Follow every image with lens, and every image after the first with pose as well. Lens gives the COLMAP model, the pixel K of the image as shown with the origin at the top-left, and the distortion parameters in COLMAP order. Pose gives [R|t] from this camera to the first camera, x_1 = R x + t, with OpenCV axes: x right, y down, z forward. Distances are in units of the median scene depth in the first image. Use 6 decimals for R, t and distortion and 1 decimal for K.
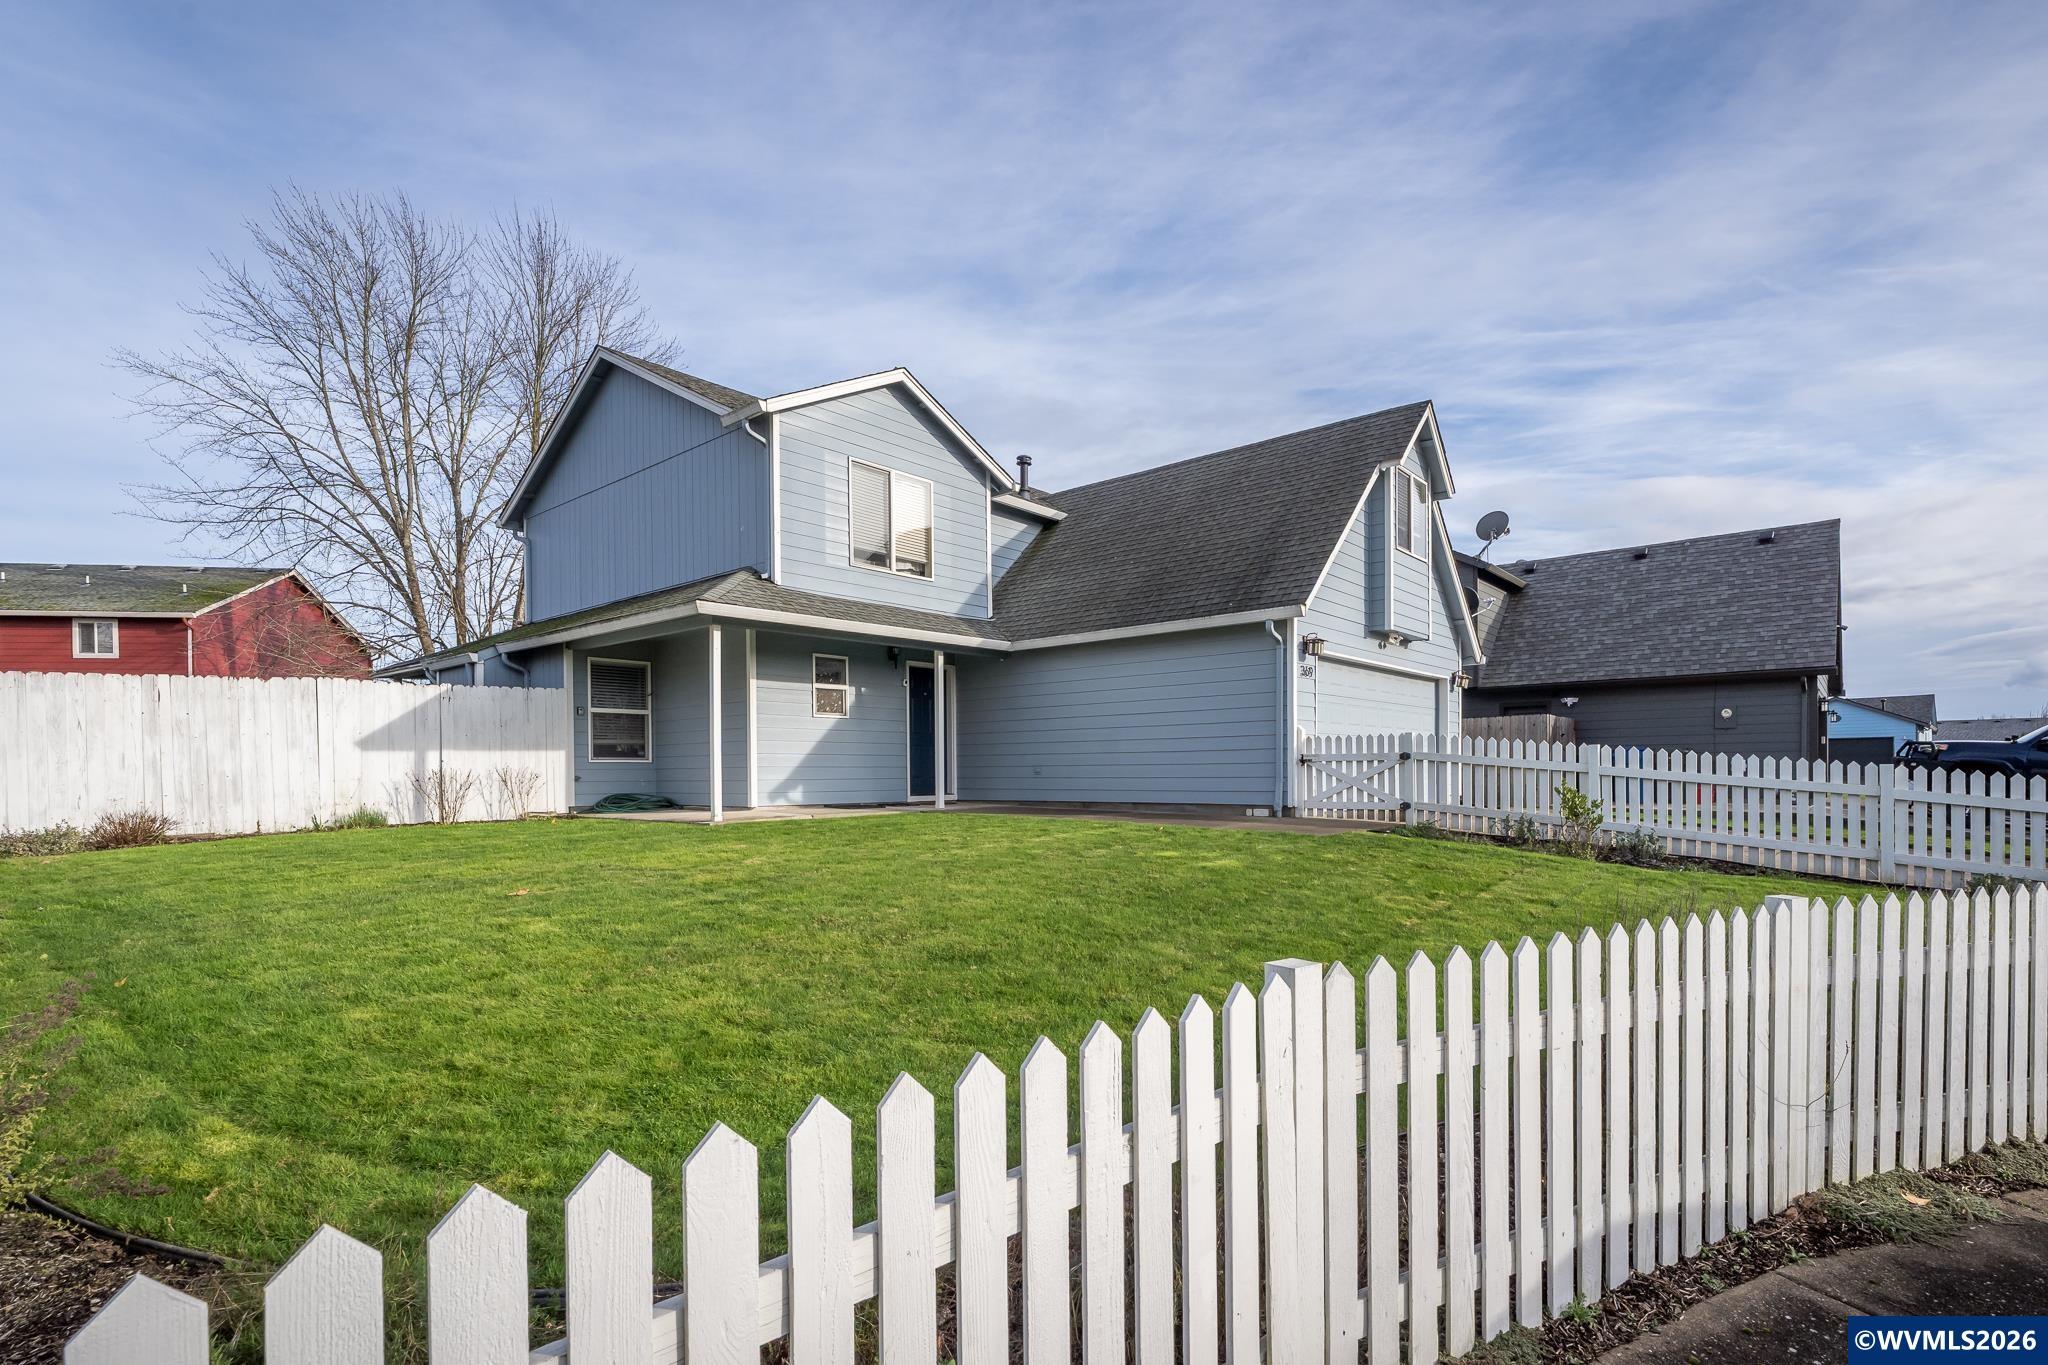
lens RADIAL K [[936.4, 0, 1110.7], [0, 936.4, 759.5], [0, 0, 1]] dist [-0.002358, -0.000228]
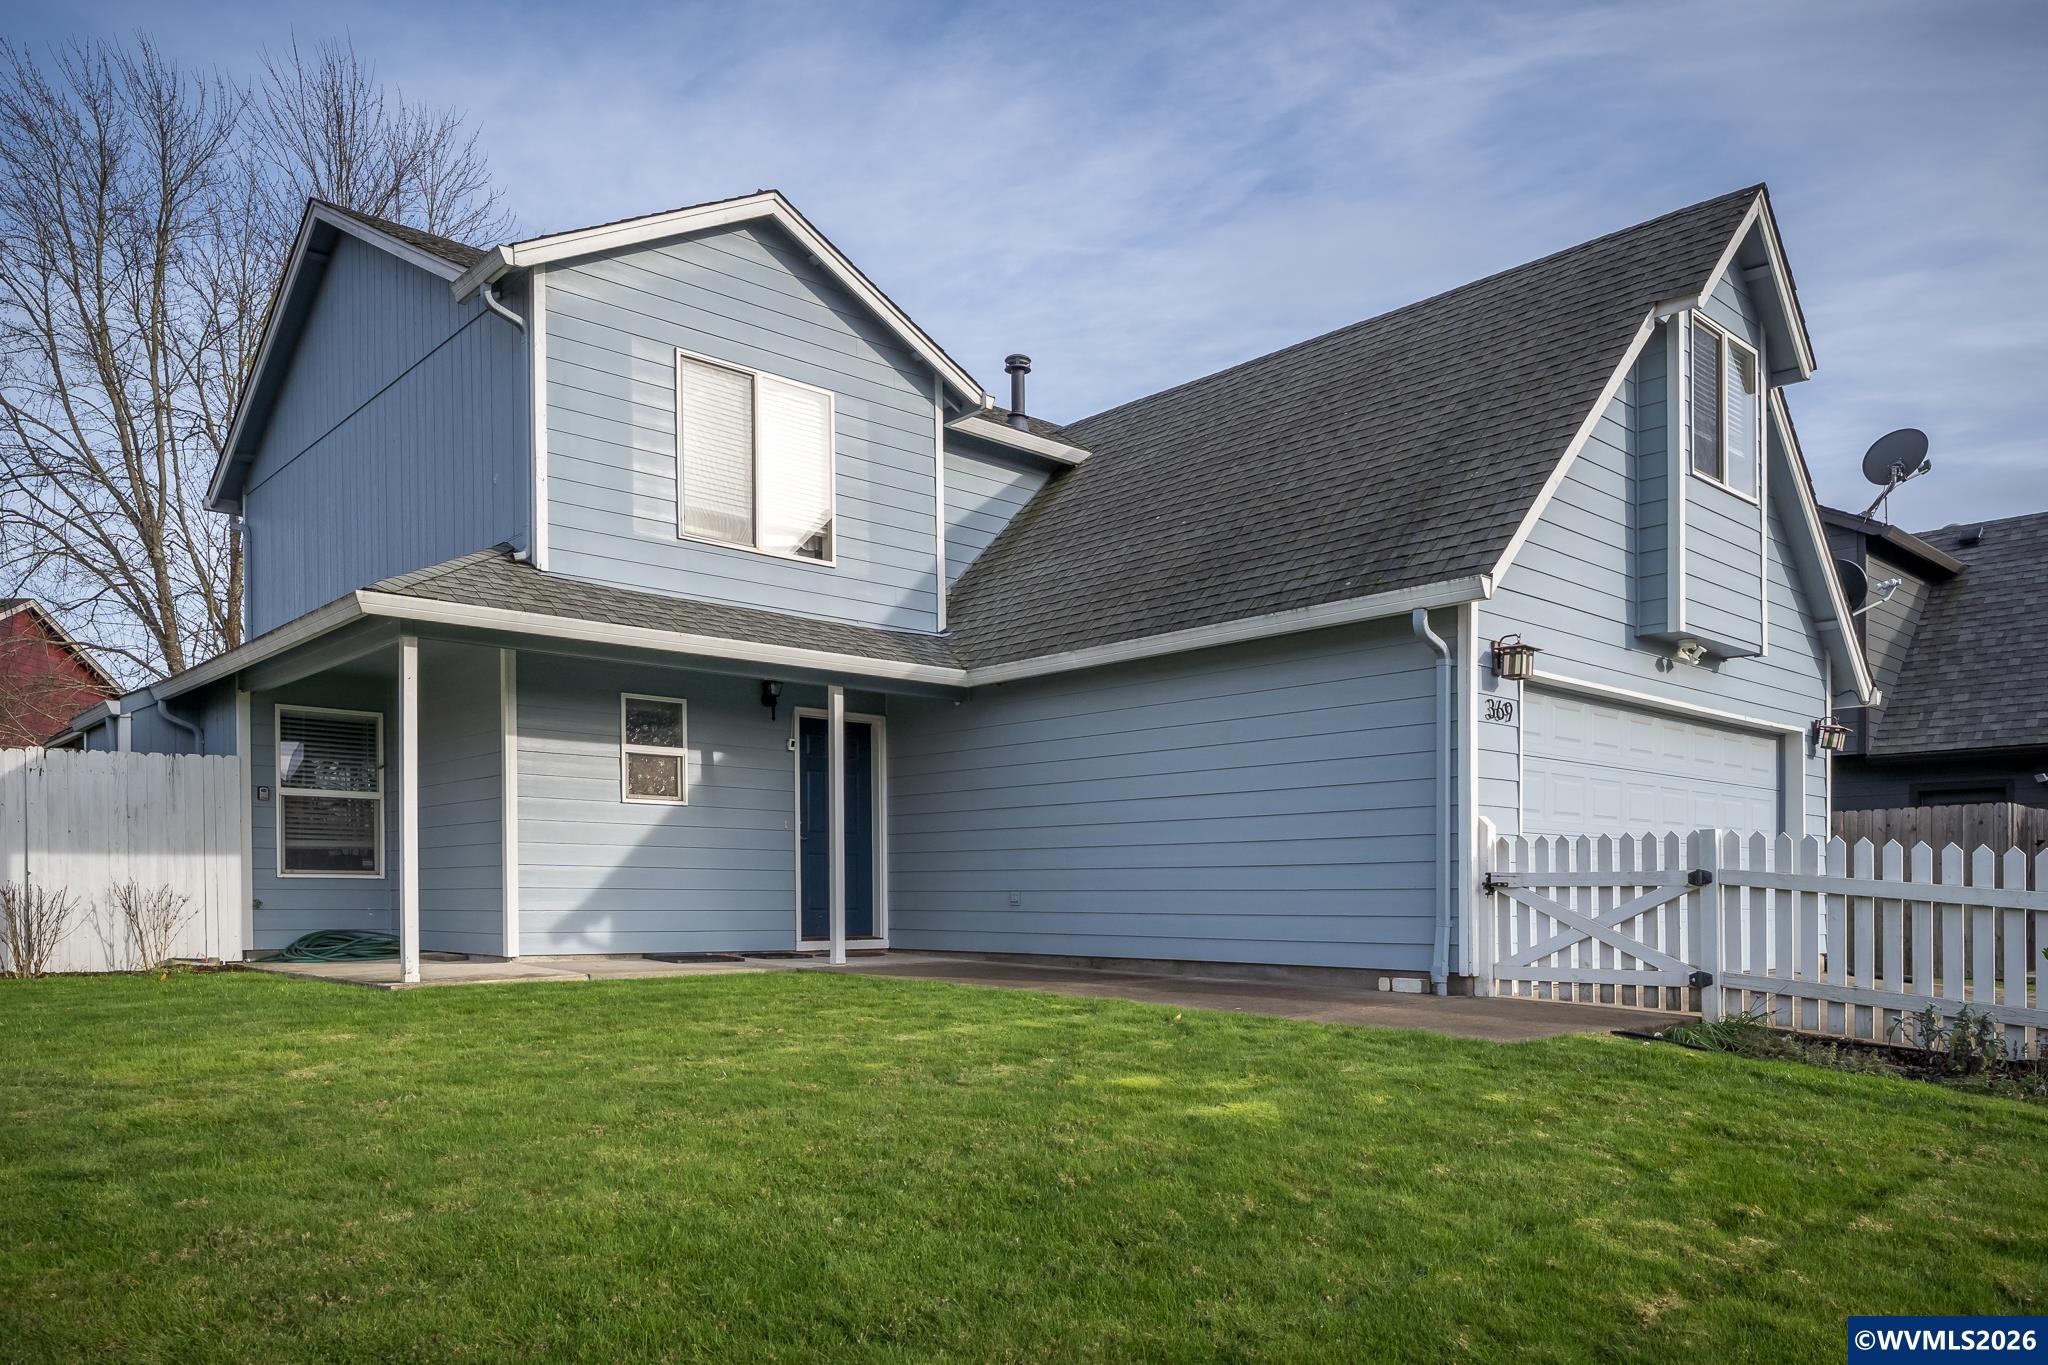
lens RADIAL K [[1424.4, 0, 1021.1], [0, 1424.4, 868.5], [0, 0, 1]] dist [-0.002063, -0.000510]
pose [[0.986617, 0.007104, -0.162899, 0.070046], [-0.008709, 0.999920, -0.009143, 0.001151], [0.162821, 0.010439, 0.986600, 0.171085]]
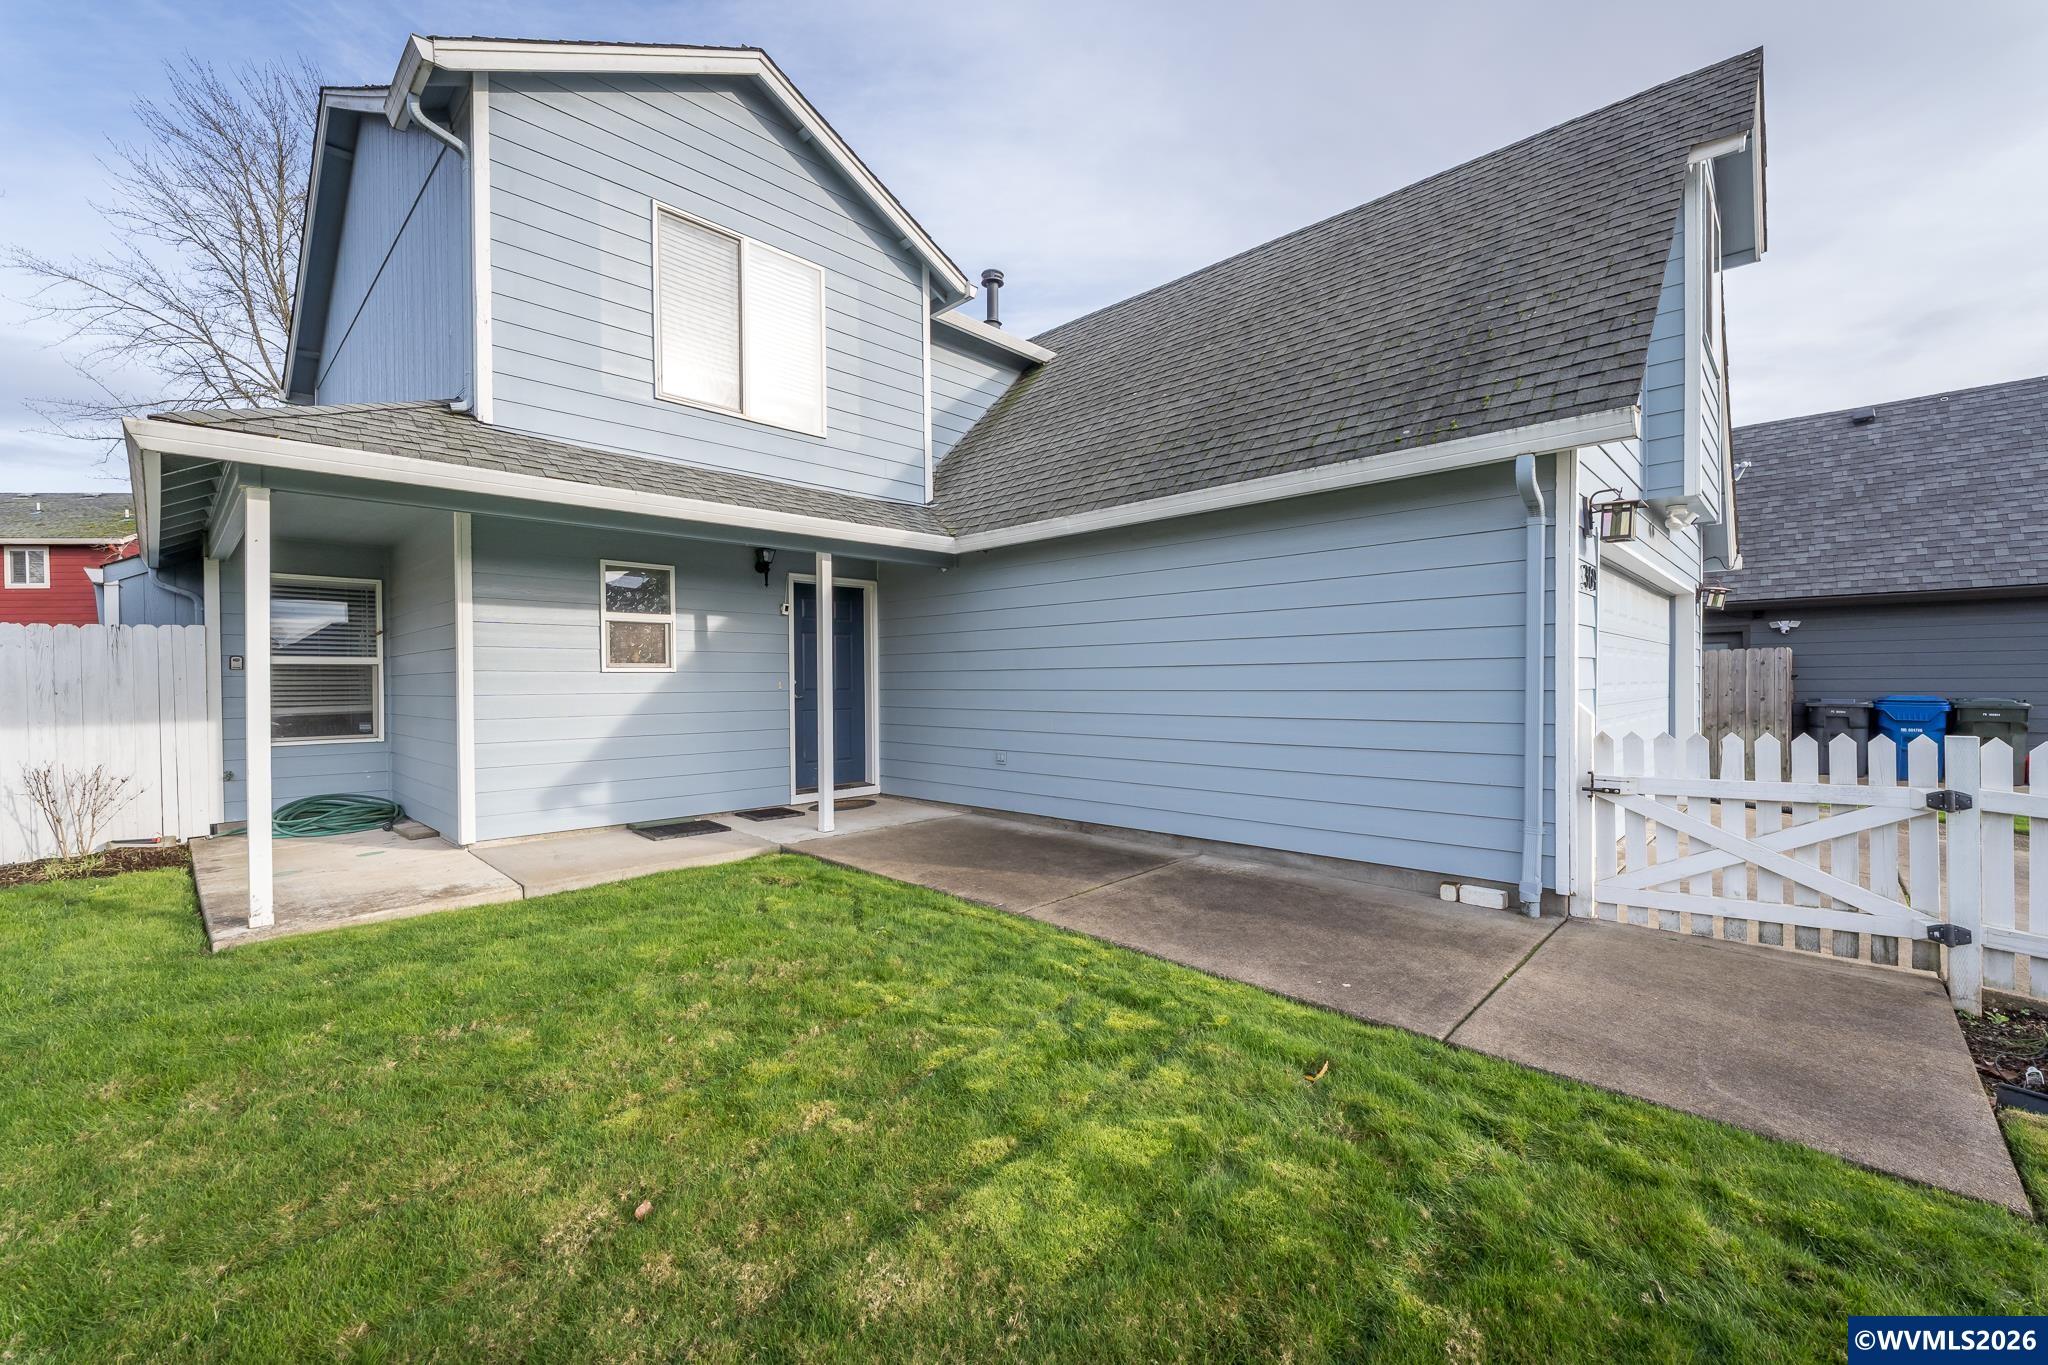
lens RADIAL K [[834.2, 0, 1027.7], [0, 834.2, 659.8], [0, 0, 1]] dist [-0.005956, -0.000073]
pose [[0.995475, -0.002843, -0.094977, -0.014039], [0.001482, 0.999895, -0.014404, -0.044820], [0.095008, 0.014198, 0.995375, 0.520236]]
